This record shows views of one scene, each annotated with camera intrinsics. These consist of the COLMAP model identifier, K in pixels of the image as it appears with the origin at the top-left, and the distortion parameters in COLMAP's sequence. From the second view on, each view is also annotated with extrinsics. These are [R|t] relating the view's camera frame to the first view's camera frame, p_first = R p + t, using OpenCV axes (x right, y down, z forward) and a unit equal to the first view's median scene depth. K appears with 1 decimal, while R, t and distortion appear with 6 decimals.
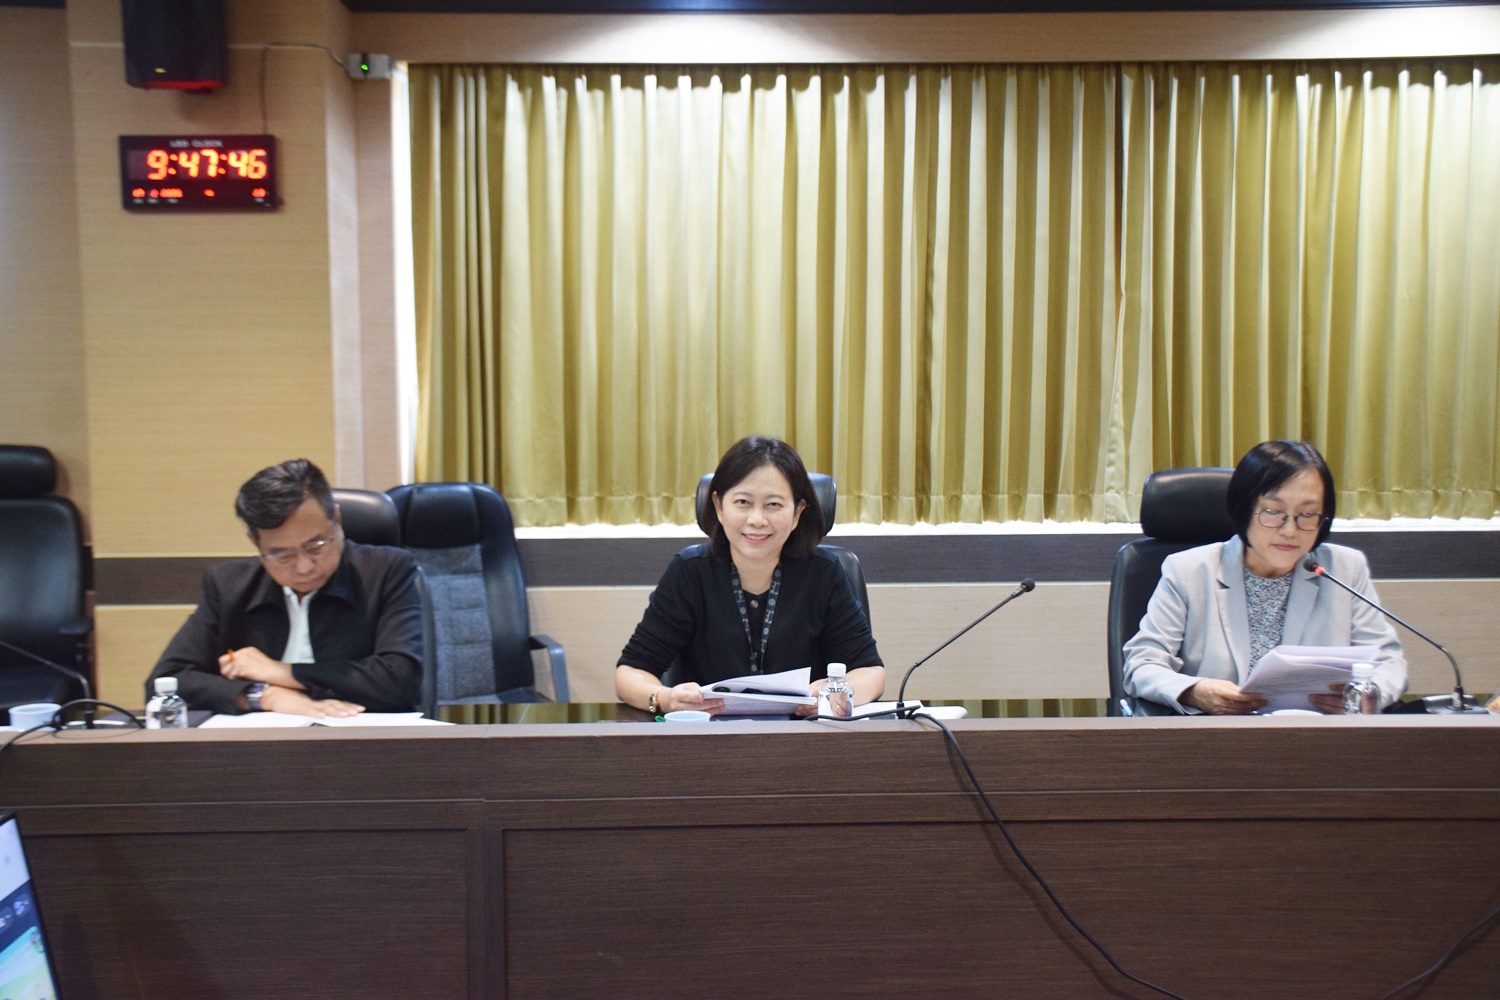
lens RADIAL K [[1634.1, 0, 750.1], [0, 1634.1, 510.2], [0, 0, 1]] dist [0.079204, 0.000000]
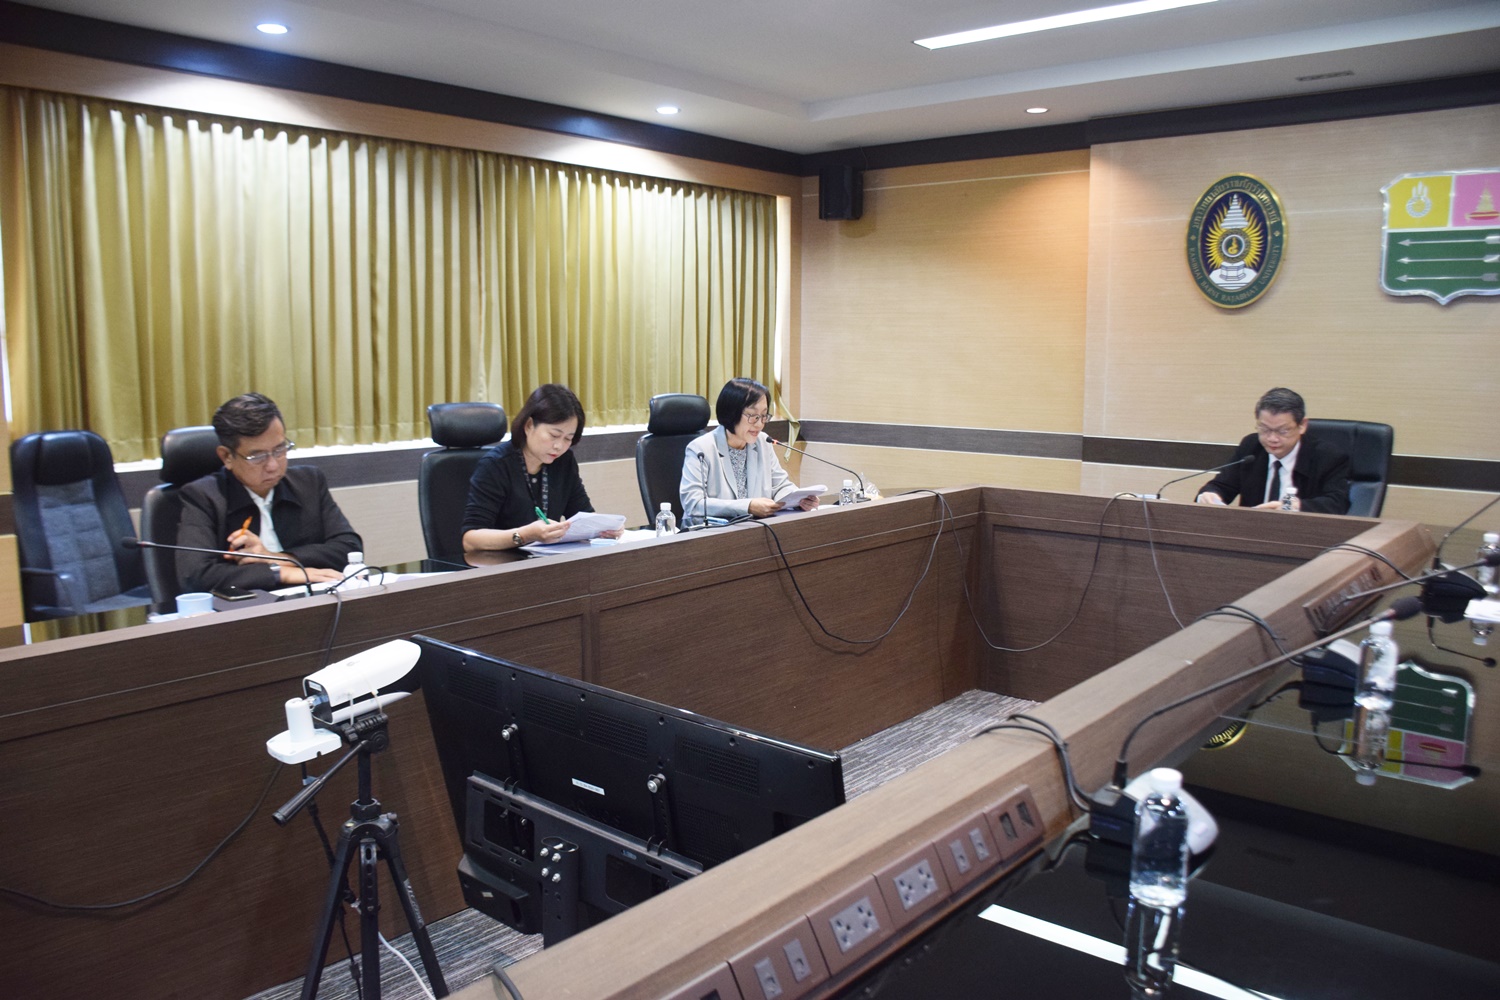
lens RADIAL K [[1188.3, 0, 751.0], [0, 1188.3, 489.2], [0, 0, 1]] dist [-0.031010, 0.014523]
pose [[0.683918, -0.085452, 0.724537, -0.472753], [0.054106, 0.996323, 0.066433, -0.004053], [-0.727549, -0.006233, 0.686027, 0.010109]]
